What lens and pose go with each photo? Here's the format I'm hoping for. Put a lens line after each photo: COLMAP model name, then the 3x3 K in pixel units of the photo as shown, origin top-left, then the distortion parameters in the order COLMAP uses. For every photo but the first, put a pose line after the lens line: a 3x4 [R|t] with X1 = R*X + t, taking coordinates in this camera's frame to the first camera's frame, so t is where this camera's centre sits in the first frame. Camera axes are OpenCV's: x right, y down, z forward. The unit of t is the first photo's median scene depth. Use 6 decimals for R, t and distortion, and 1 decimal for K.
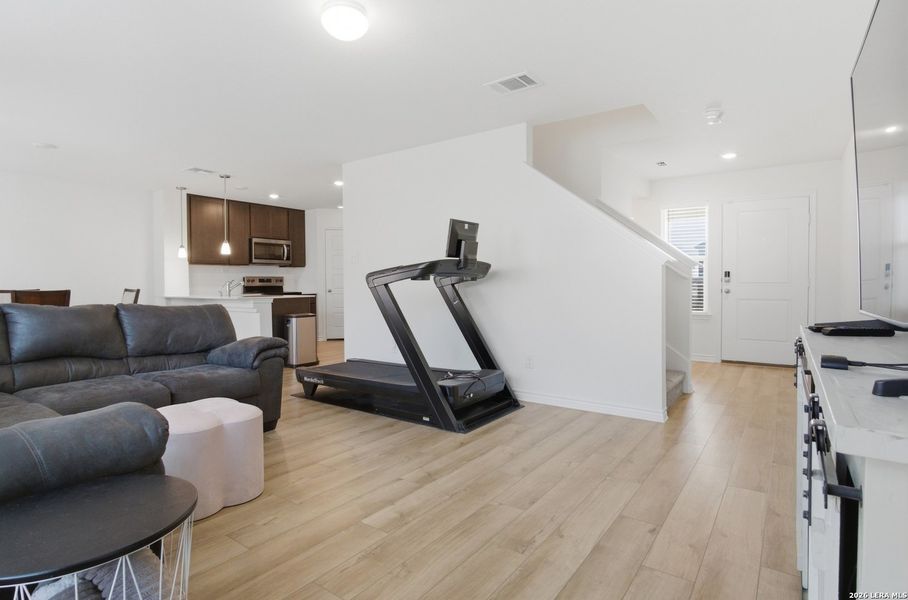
lens RADIAL K [[477.2, 0, 453.7], [0, 477.2, 293.2], [0, 0, 1]] dist [-0.027383, -0.001645]
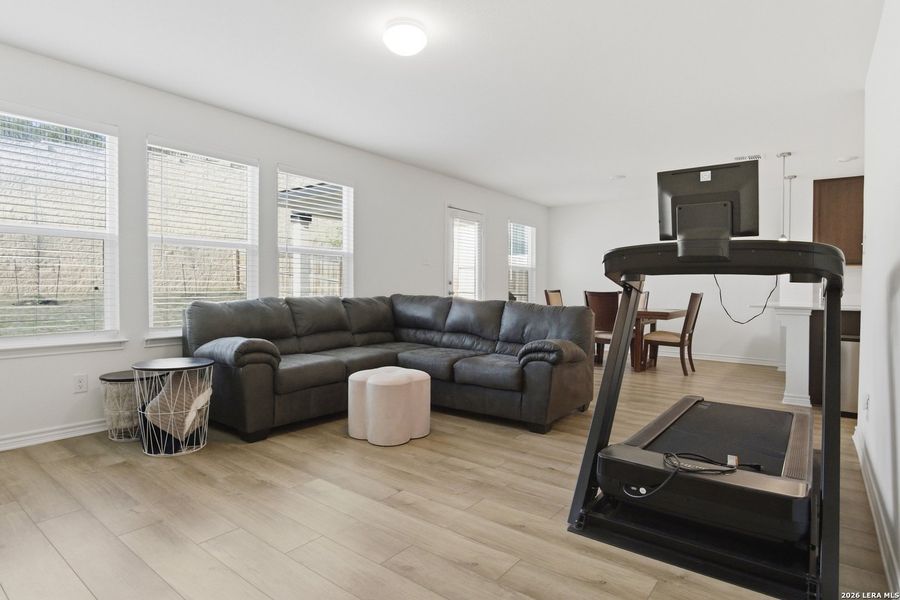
lens RADIAL K [[484.5, 0, 449.4], [0, 484.5, 295.3], [0, 0, 1]] dist [-0.018259, -0.000354]
pose [[-0.037965, 0.018920, -0.999100, 0.726474], [-0.028508, 0.999393, 0.020009, -0.018192], [0.998872, 0.029242, -0.037403, 0.968851]]
